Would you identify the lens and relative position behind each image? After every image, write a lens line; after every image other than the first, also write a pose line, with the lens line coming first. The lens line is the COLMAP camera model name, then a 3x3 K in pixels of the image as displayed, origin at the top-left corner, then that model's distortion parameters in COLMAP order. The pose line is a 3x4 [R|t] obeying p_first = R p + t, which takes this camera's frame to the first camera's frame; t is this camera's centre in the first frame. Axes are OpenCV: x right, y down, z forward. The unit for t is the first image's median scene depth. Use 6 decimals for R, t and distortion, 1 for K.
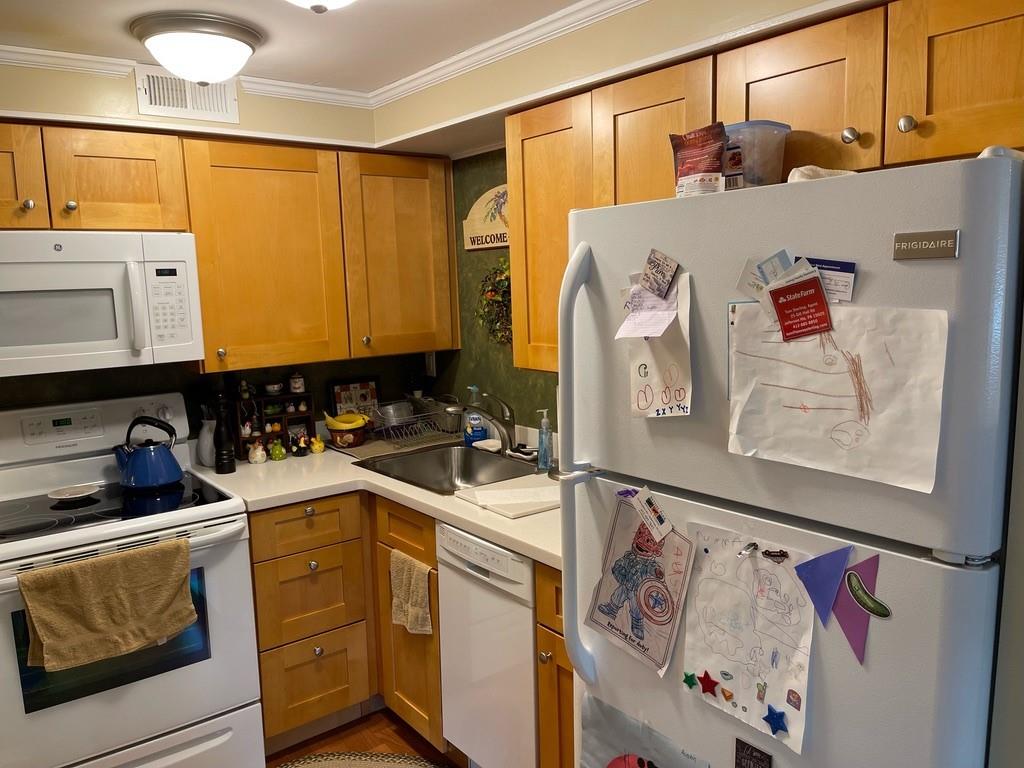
lens RADIAL K [[781.4, 0, 516.0], [0, 781.4, 390.4], [0, 0, 1]] dist [0.074308, -0.103305]
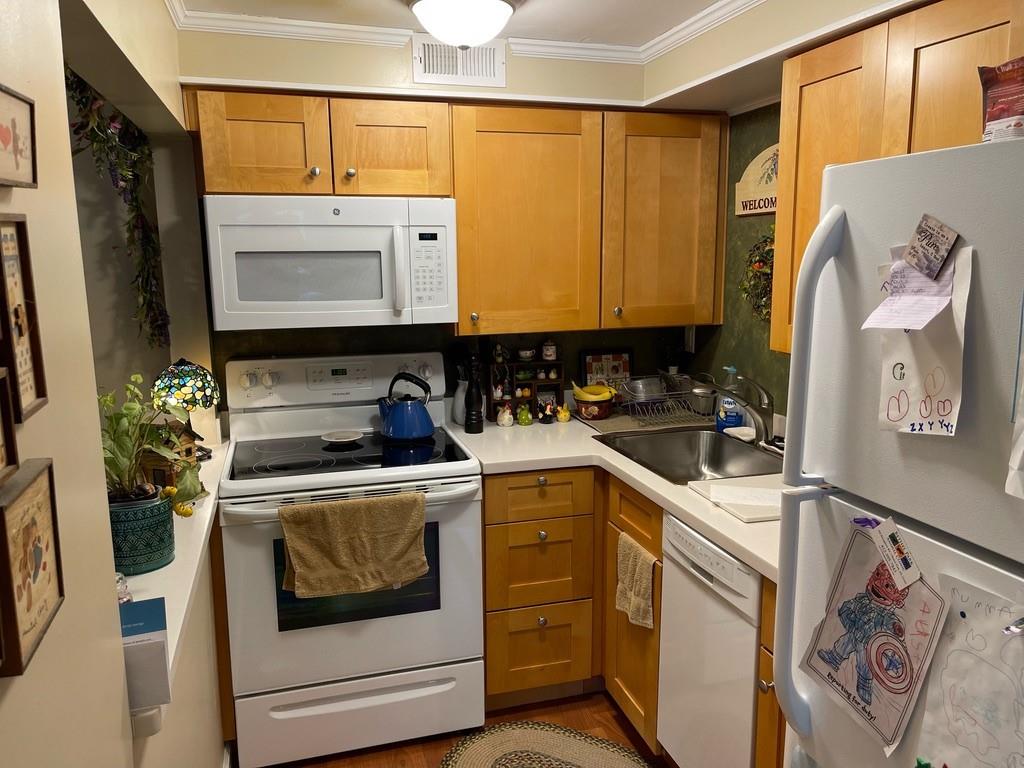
lens RADIAL K [[780.6, 0, 517.0], [0, 780.6, 387.4], [0, 0, 1]] dist [0.073093, -0.092127]
pose [[0.931103, 0.084990, -0.354716, 0.049374], [-0.071620, 0.996144, 0.050677, -0.012242], [0.357655, -0.021781, 0.933600, 0.072241]]
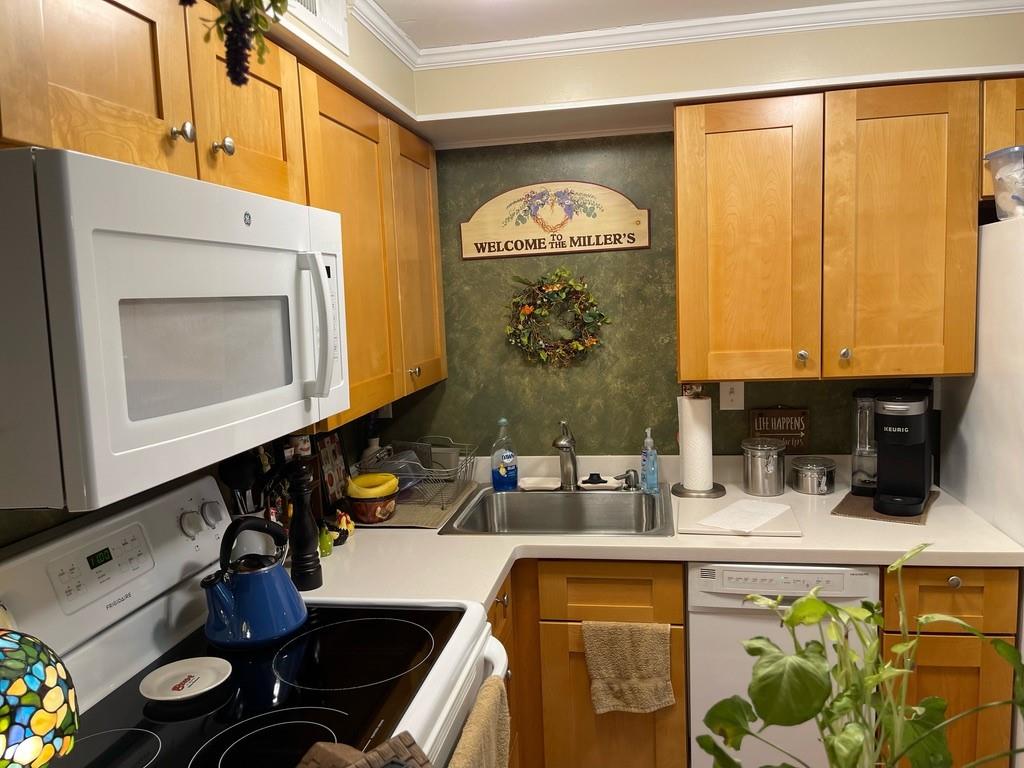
lens RADIAL K [[780.6, 0, 517.0], [0, 780.6, 387.4], [0, 0, 1]] dist [0.073093, -0.092127]
pose [[0.741898, -0.081610, 0.665527, -0.743912], [0.117893, 0.992979, -0.009658, -0.035345], [-0.660067, 0.085626, 0.746311, 0.444927]]
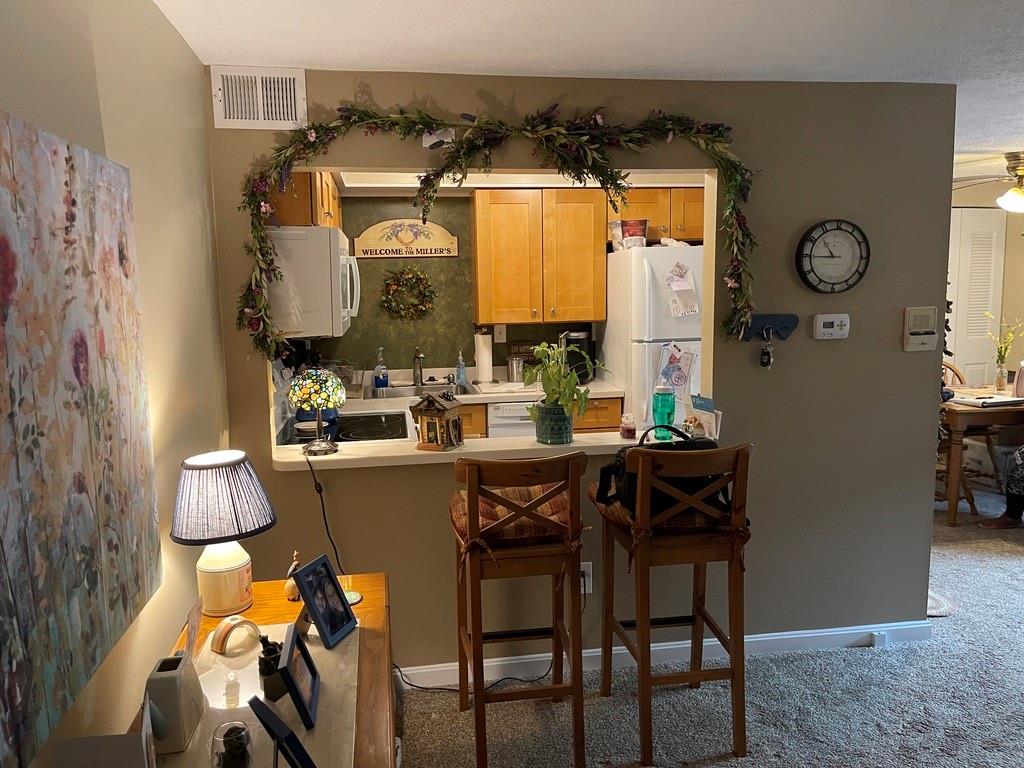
lens RADIAL K [[782.3, 0, 512.0], [0, 782.3, 384.0], [0, 0, 1]] dist [0.082909, -0.118572]
pose [[0.479972, -0.091688, 0.872480, -1.574312], [0.131000, 0.990864, 0.032062, 0.061670], [-0.867448, 0.098906, 0.487598, 0.049290]]
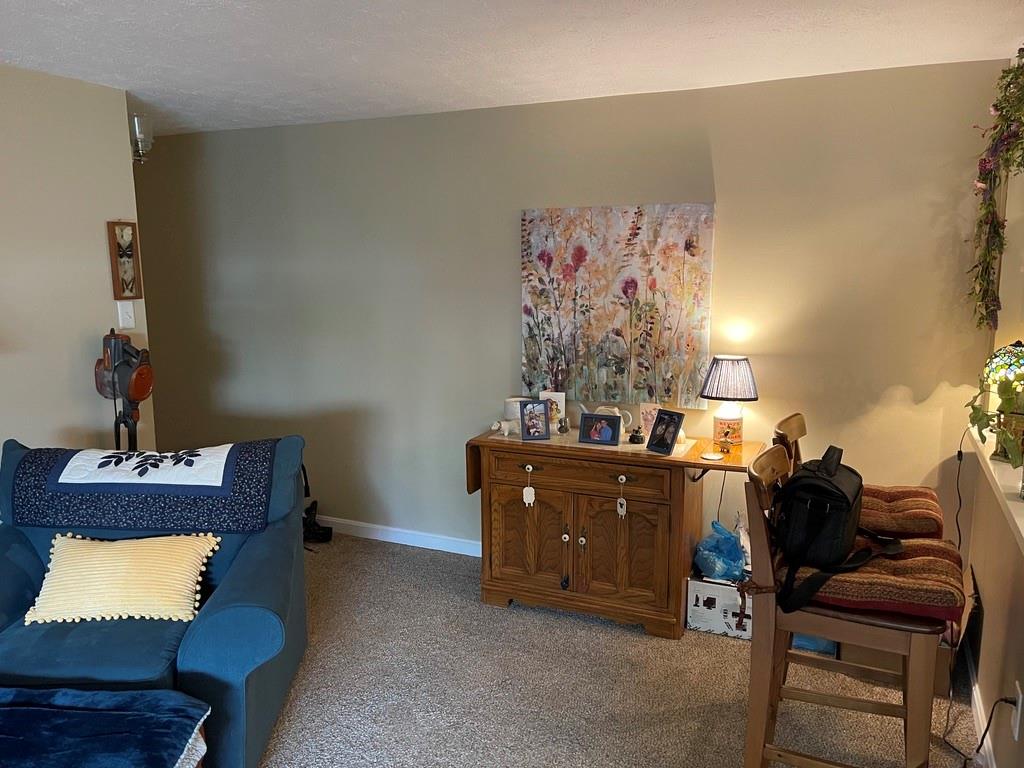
lens RADIAL K [[774.0, 0, 508.9], [0, 774.0, 388.5], [0, 0, 1]] dist [0.079908, -0.115669]
pose [[0.449751, 0.169472, -0.876928, -0.055051], [-0.135898, 0.983386, 0.120348, 0.063263], [0.882755, 0.065046, 0.465309, -0.277925]]
